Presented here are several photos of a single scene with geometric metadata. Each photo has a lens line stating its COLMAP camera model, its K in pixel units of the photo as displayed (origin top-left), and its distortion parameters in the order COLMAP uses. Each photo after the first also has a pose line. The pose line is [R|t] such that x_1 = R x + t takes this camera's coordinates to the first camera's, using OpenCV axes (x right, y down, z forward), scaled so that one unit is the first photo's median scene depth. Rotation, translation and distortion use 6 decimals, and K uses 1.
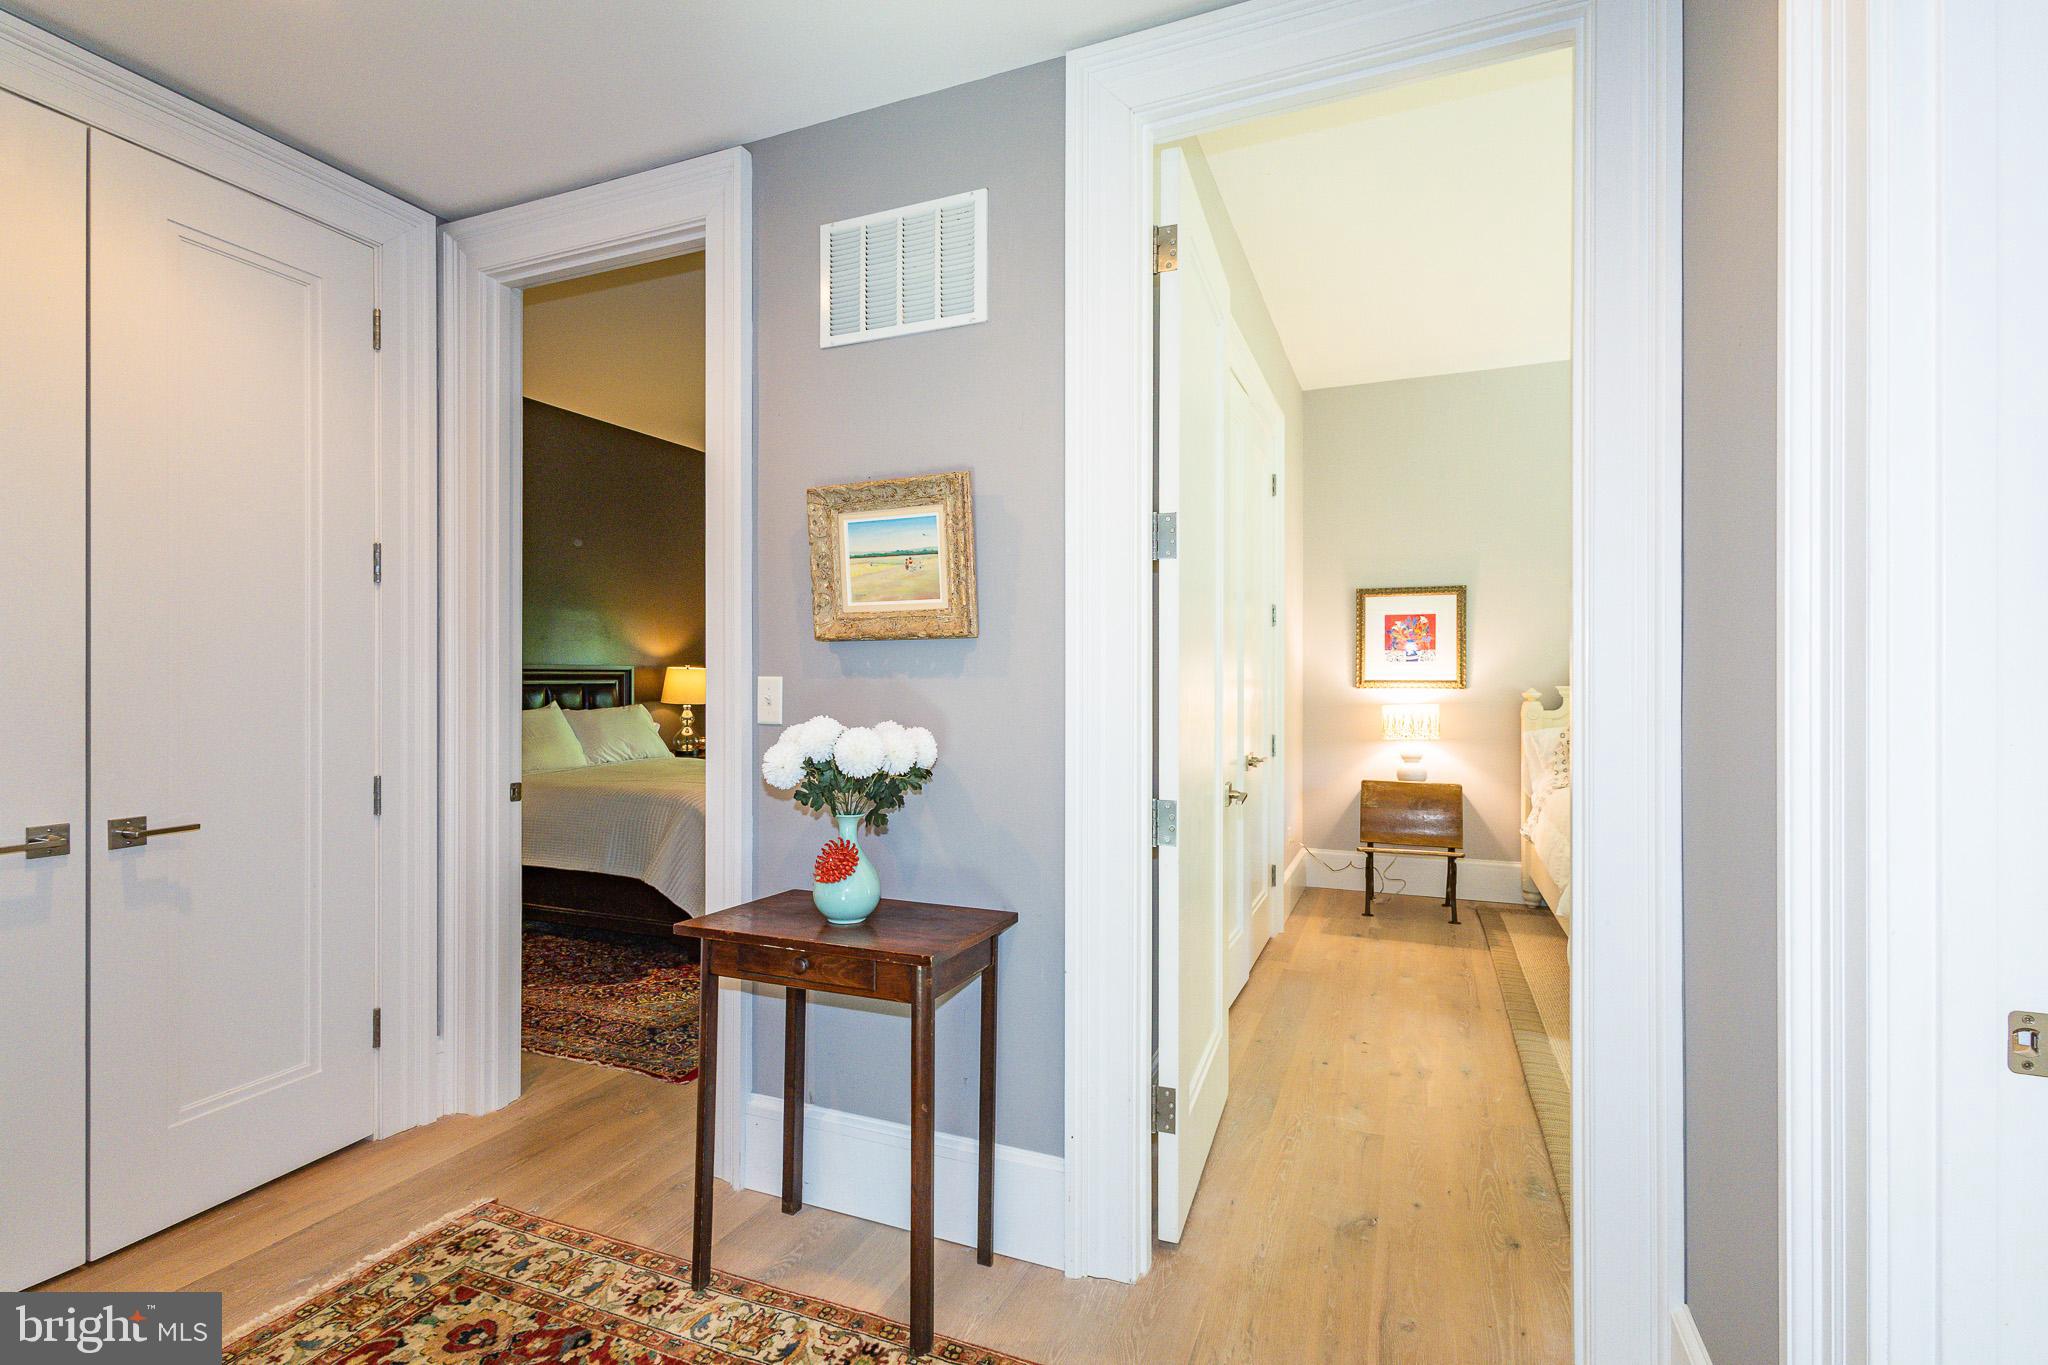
lens RADIAL K [[938.7, 0, 1022.1], [0, 938.7, 681.6], [0, 0, 1]] dist [0.005566, -0.001736]
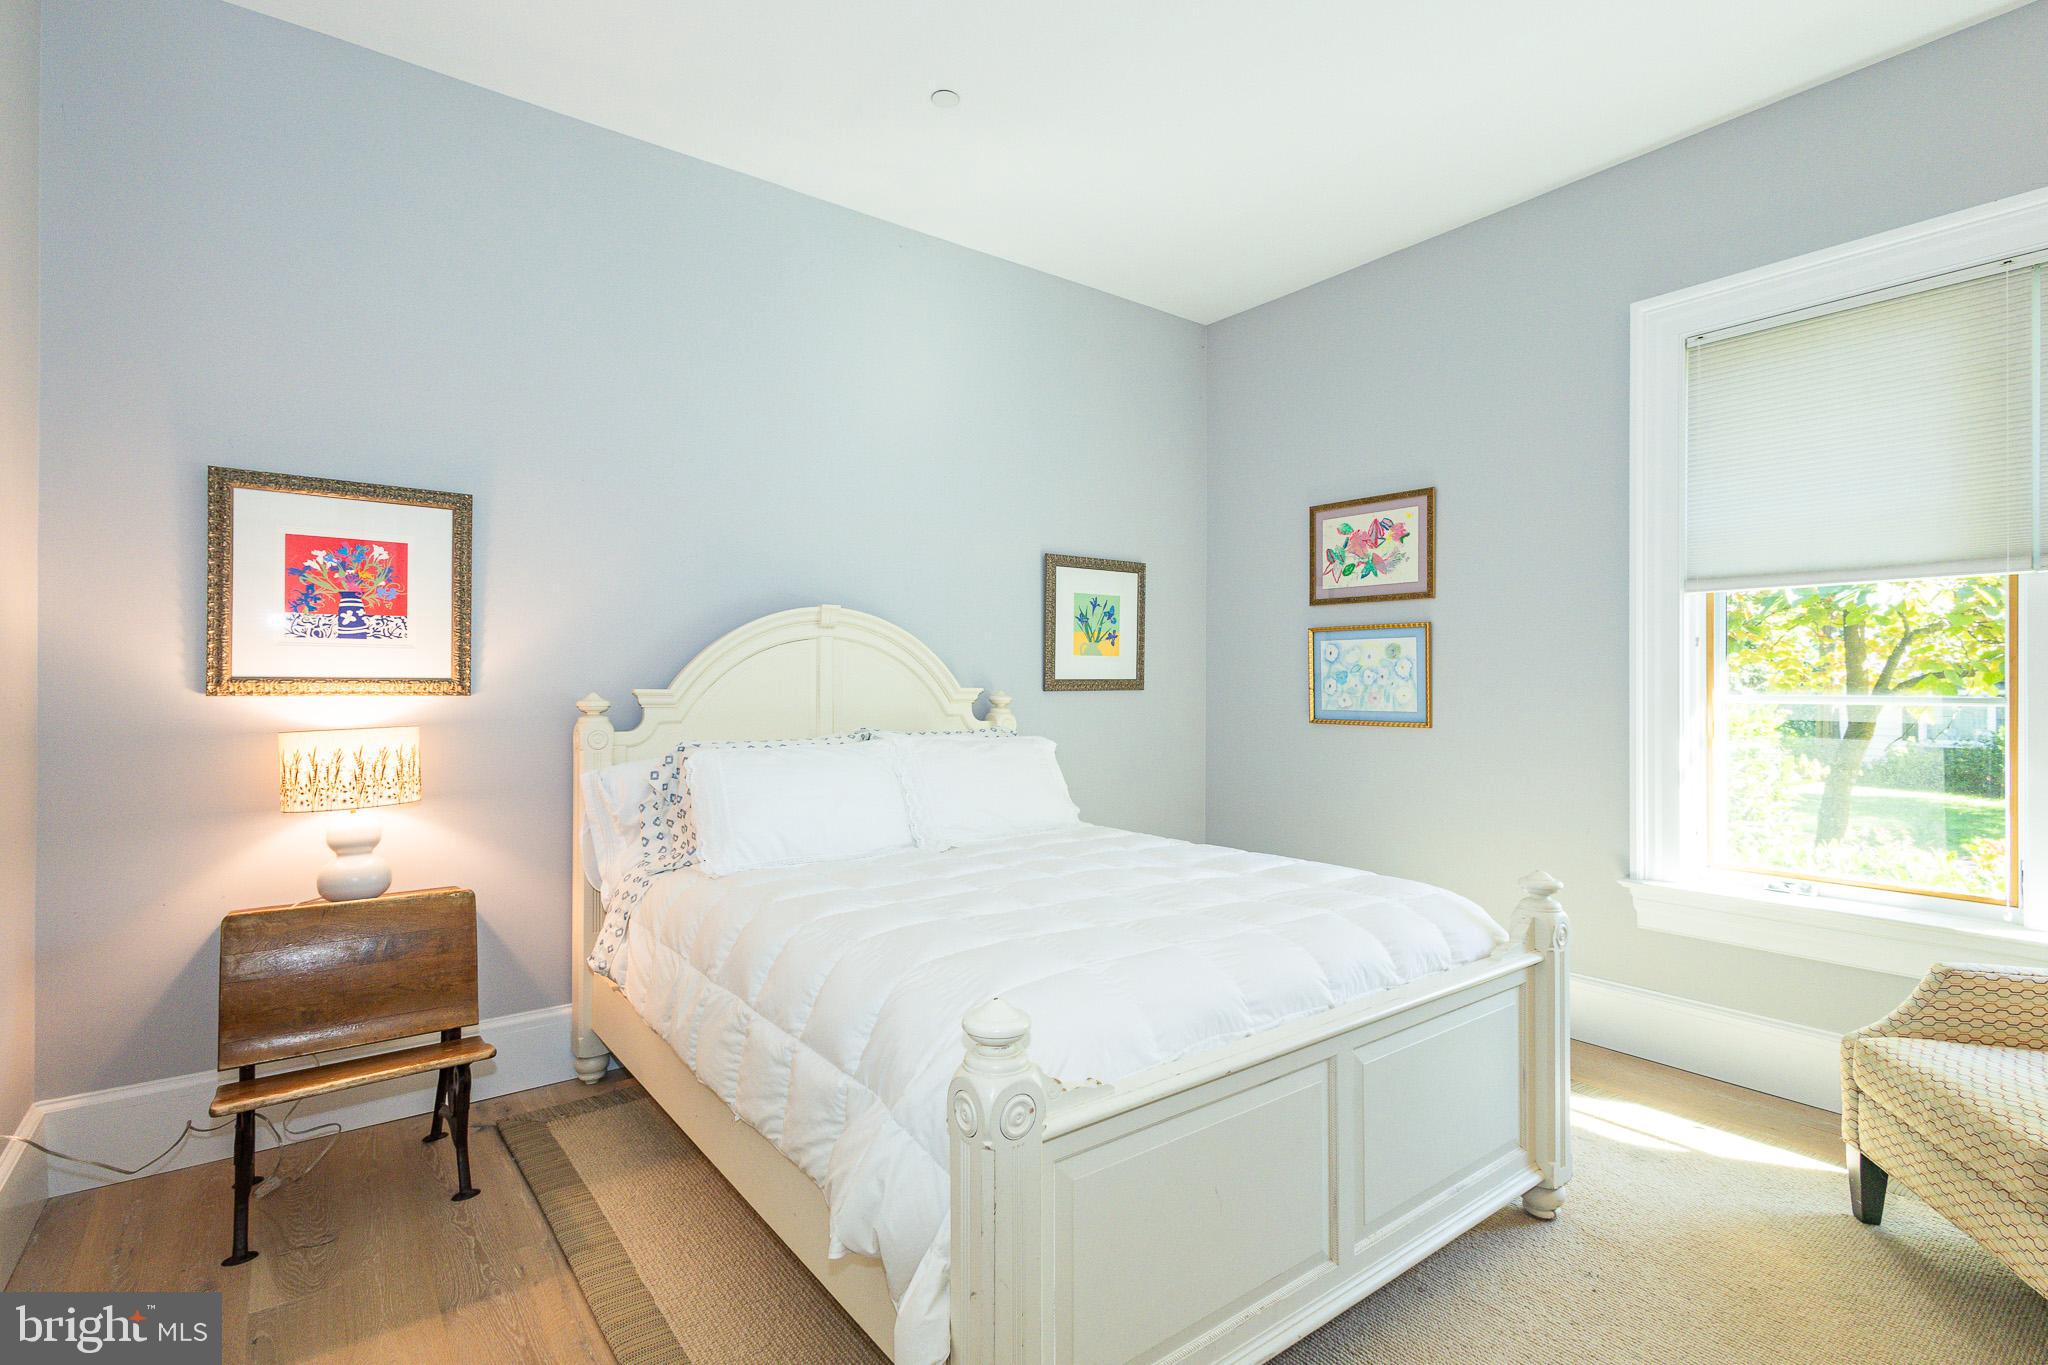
lens RADIAL K [[938.7, 0, 1007.1], [0, 938.7, 686.1], [0, 0, 1]] dist [0.005566, -0.001736]
pose [[0.504847, -0.000926, 0.863209, 0.176076], [-0.002499, 0.999994, 0.002535, 0.000845], [-0.863205, -0.003437, 0.504841, 0.488054]]
